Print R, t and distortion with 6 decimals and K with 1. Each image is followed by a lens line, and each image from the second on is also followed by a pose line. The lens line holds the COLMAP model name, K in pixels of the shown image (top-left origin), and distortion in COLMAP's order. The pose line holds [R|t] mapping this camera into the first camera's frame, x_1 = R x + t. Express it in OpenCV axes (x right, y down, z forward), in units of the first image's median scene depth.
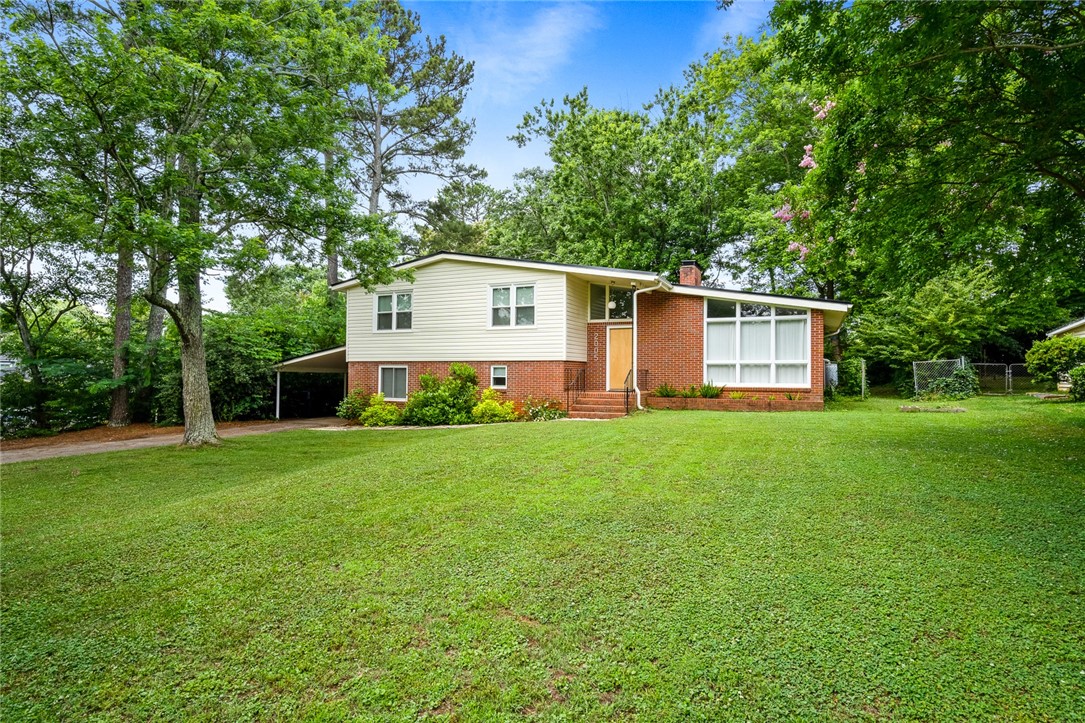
lens RADIAL K [[608.2, 0, 541.6], [0, 608.2, 371.1], [0, 0, 1]] dist [0.005070, 0.001576]
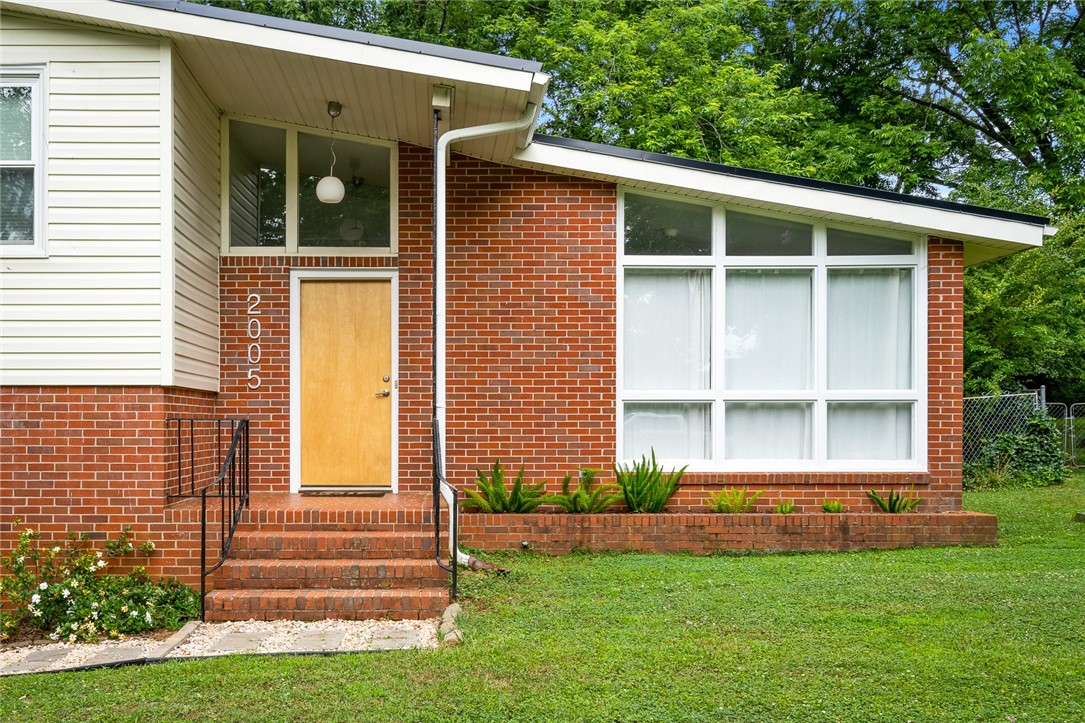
lens RADIAL K [[1117.4, 0, 455.0], [0, 1117.4, 412.9], [0, 0, 1]] dist [0.008218, 0.011112]
pose [[0.903388, -0.003321, 0.428811, -0.054812], [0.003510, 0.999994, 0.000348, -0.005763], [-0.428809, 0.001191, 0.903394, 0.508722]]
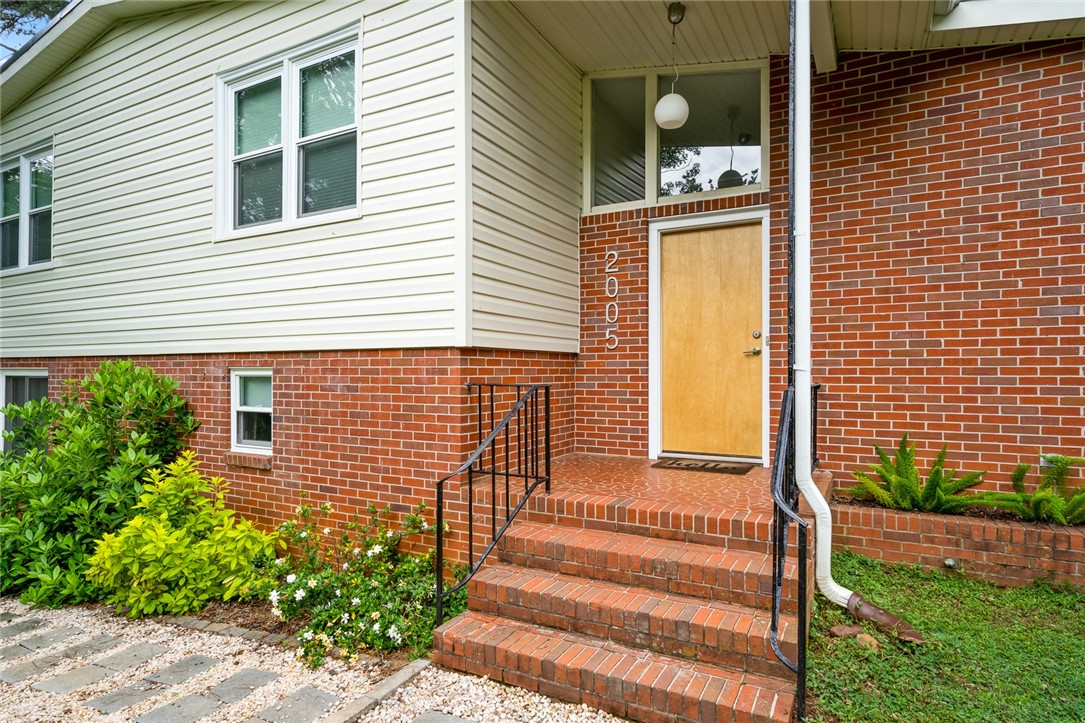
lens RADIAL K [[608.2, 0, 541.6], [0, 608.2, 371.1], [0, 0, 1]] dist [0.005070, 0.001576]
pose [[0.997281, -0.008800, -0.073162, 0.082570], [0.009349, 0.999931, 0.007169, -0.009779], [0.073094, -0.007834, 0.997294, 0.761667]]
